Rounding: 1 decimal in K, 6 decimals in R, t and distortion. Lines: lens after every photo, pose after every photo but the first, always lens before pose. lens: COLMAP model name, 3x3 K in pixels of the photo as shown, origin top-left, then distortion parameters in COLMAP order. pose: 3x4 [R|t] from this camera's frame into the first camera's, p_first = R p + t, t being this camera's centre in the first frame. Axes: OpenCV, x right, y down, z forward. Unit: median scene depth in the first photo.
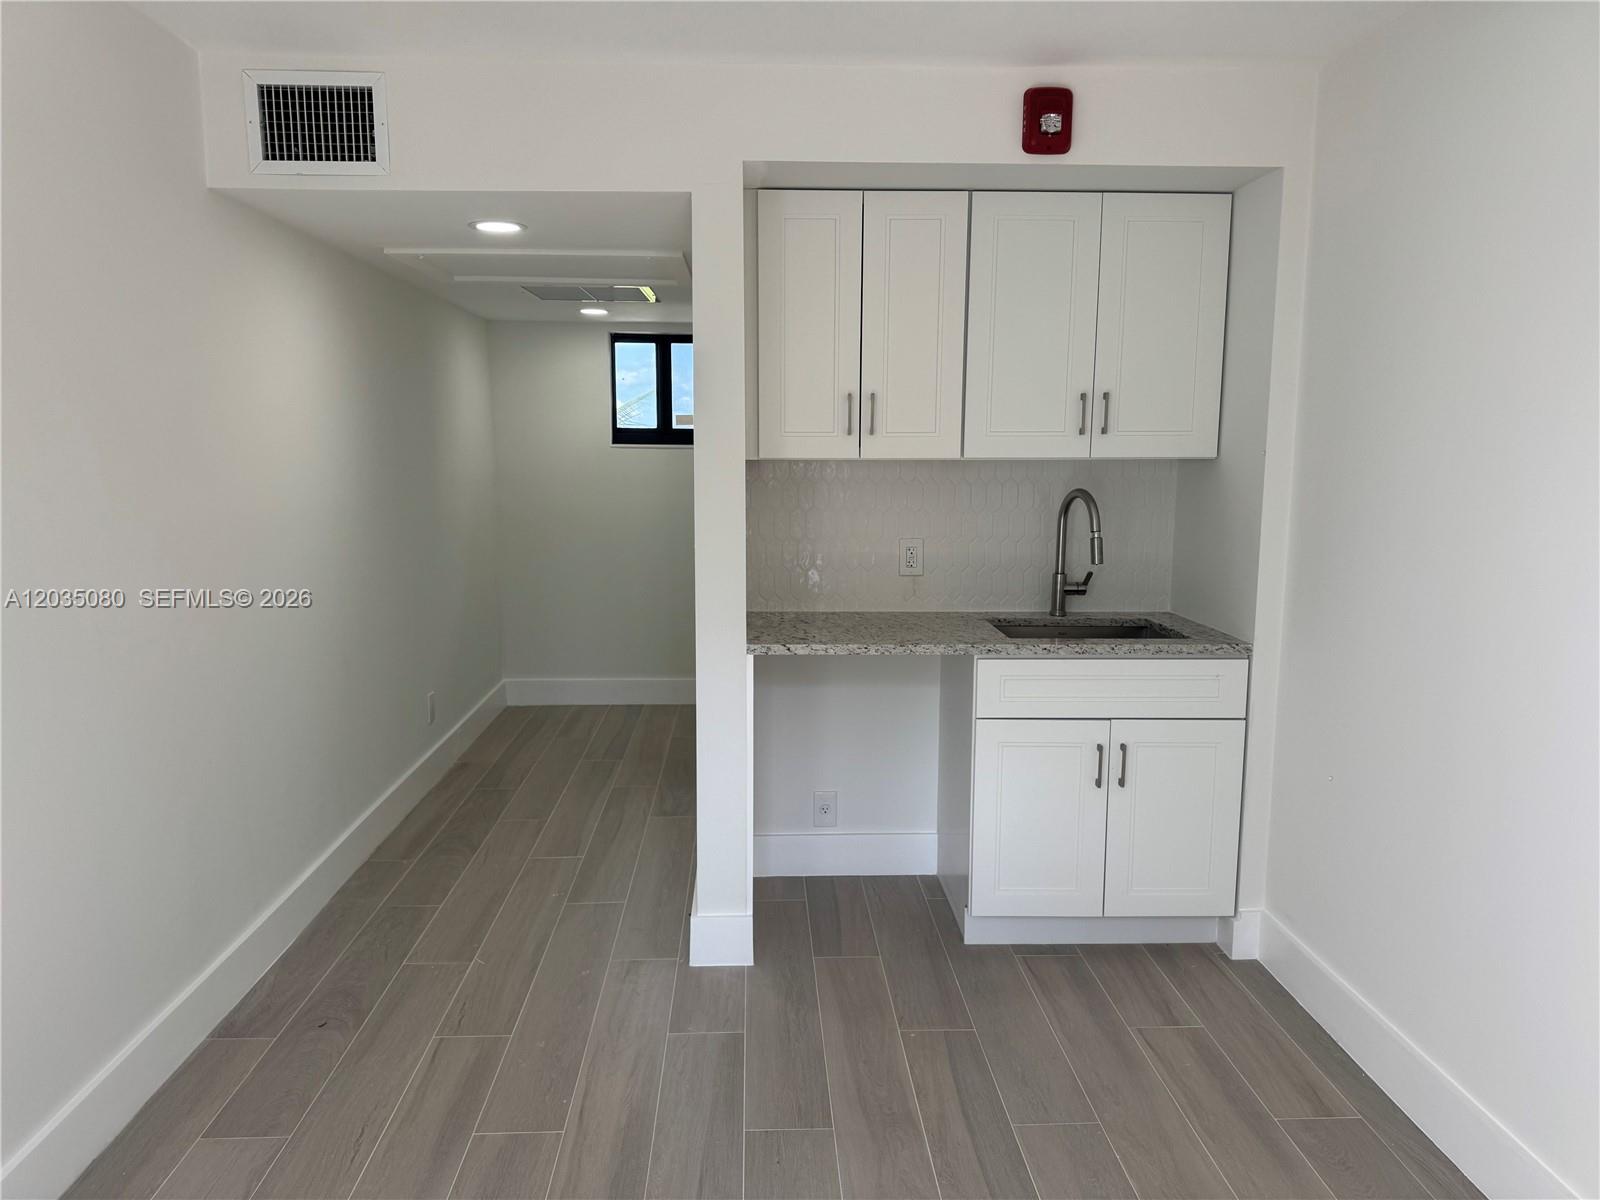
lens RADIAL K [[1117.2, 0, 800.0], [0, 1117.2, 600.0], [0, 0, 1]] dist [0.070670, -0.088737]
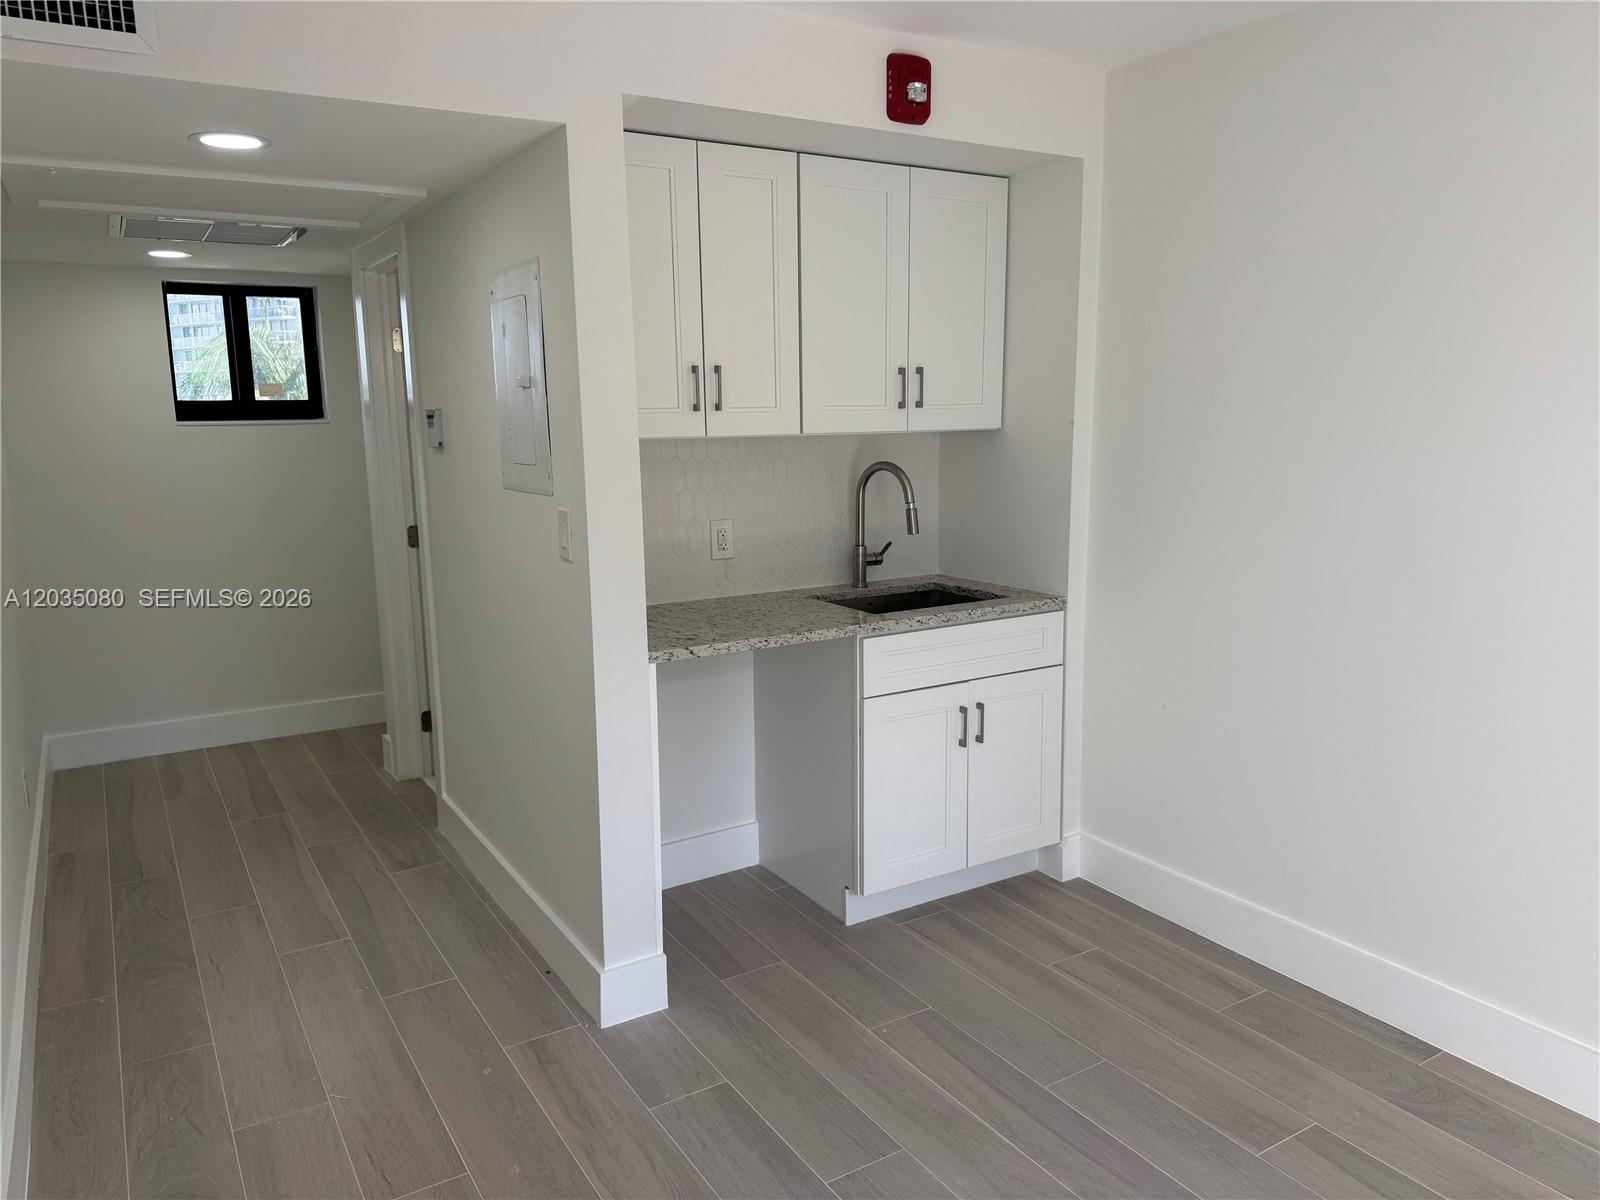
lens RADIAL K [[1115.7, 0, 800.0], [0, 1115.7, 600.0], [0, 0, 1]] dist [0.132222, -0.218791]
pose [[0.868410, -0.098704, 0.485923, -0.347793], [0.083876, 0.995106, 0.052235, -0.035579], [-0.488701, -0.004604, 0.872439, 0.159914]]
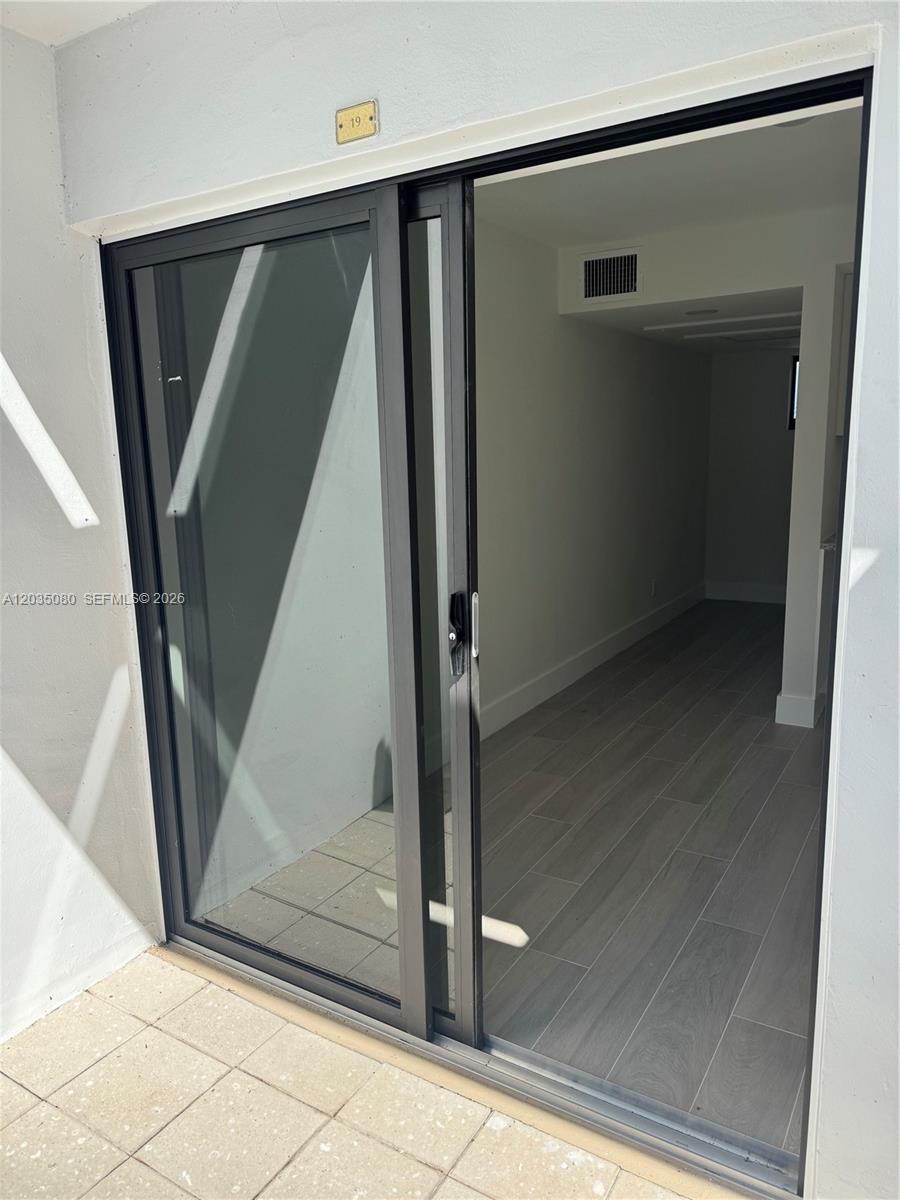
lens RADIAL K [[837.9, 0, 450.0], [0, 837.9, 600.0], [0, 0, 1]] dist [0.070670, -0.088737]
pose [[0.825664, 0.078949, -0.558611, 0.205558], [-0.047684, 0.996383, 0.070340, 0.058698], [0.562144, -0.031440, 0.826442, -0.387242]]
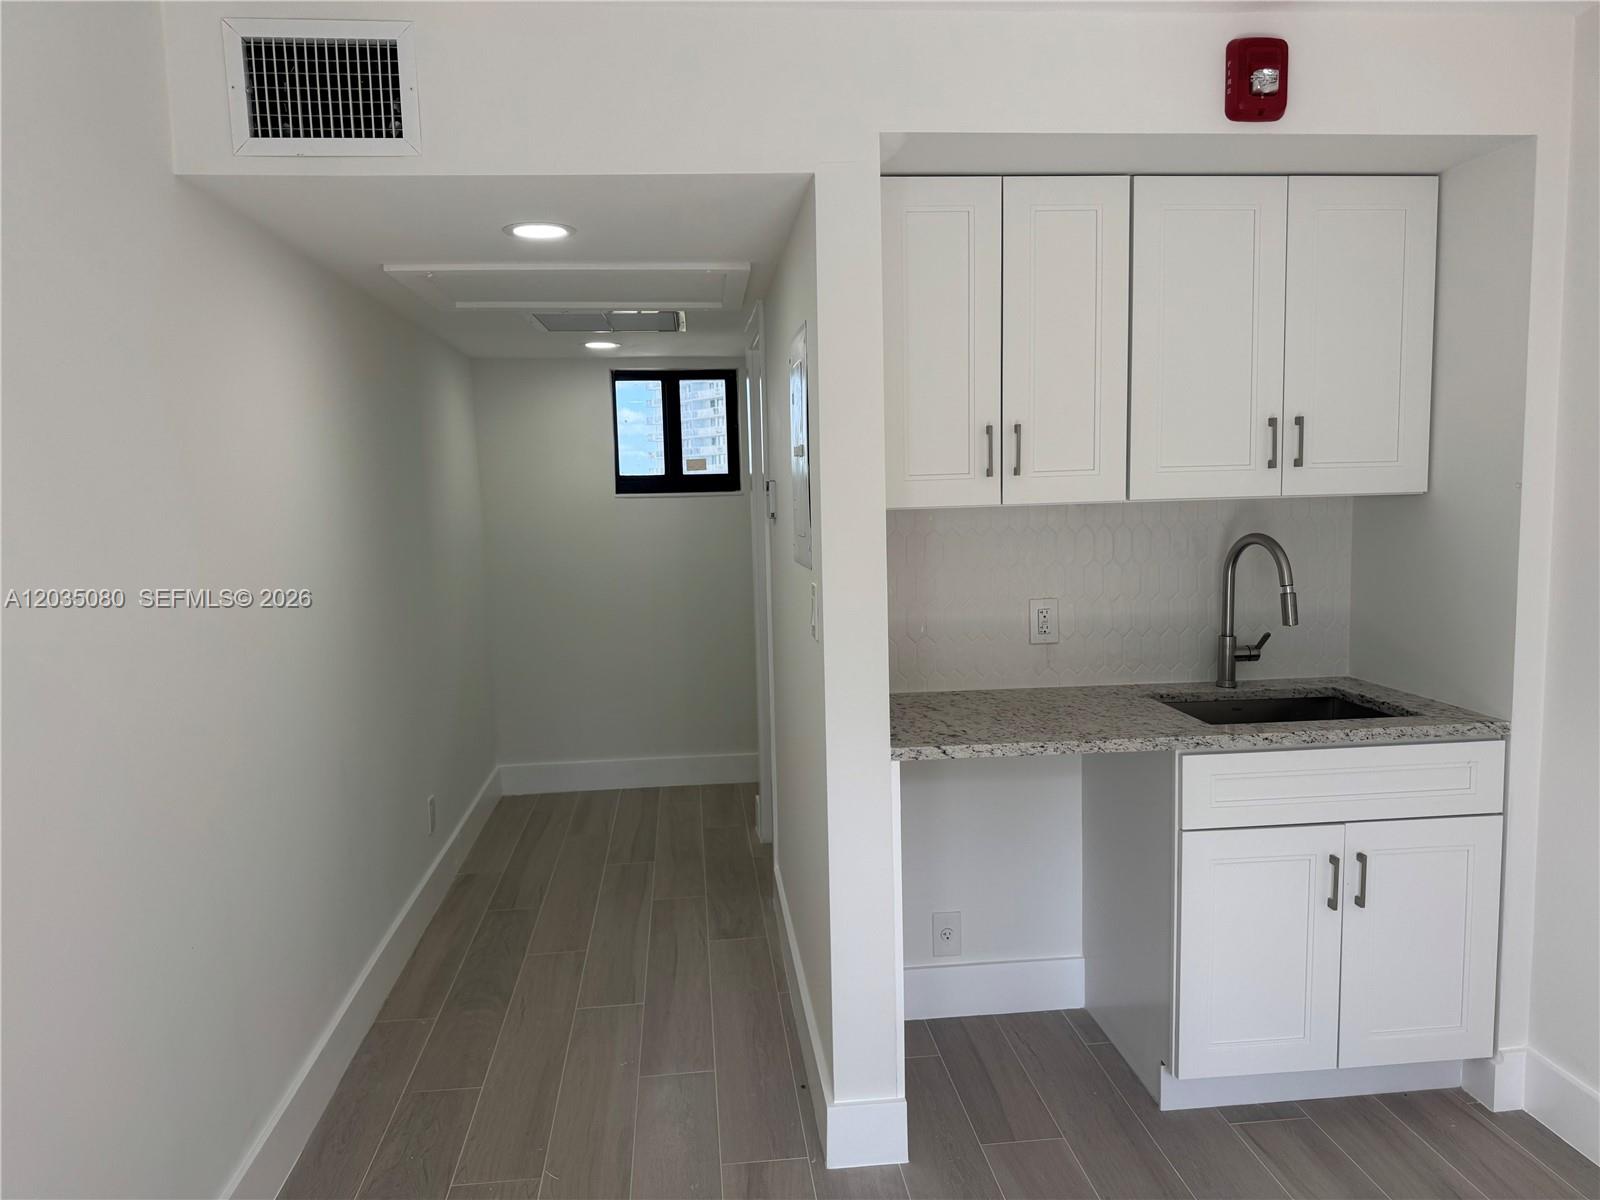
lens RADIAL K [[1117.2, 0, 800.0], [0, 1117.2, 600.0], [0, 0, 1]] dist [0.070670, -0.088737]
pose [[0.997599, -0.034309, 0.060157, -0.145782], [0.036428, 0.998741, -0.034493, -0.036566], [-0.058898, 0.036601, 0.997593, 0.209338]]
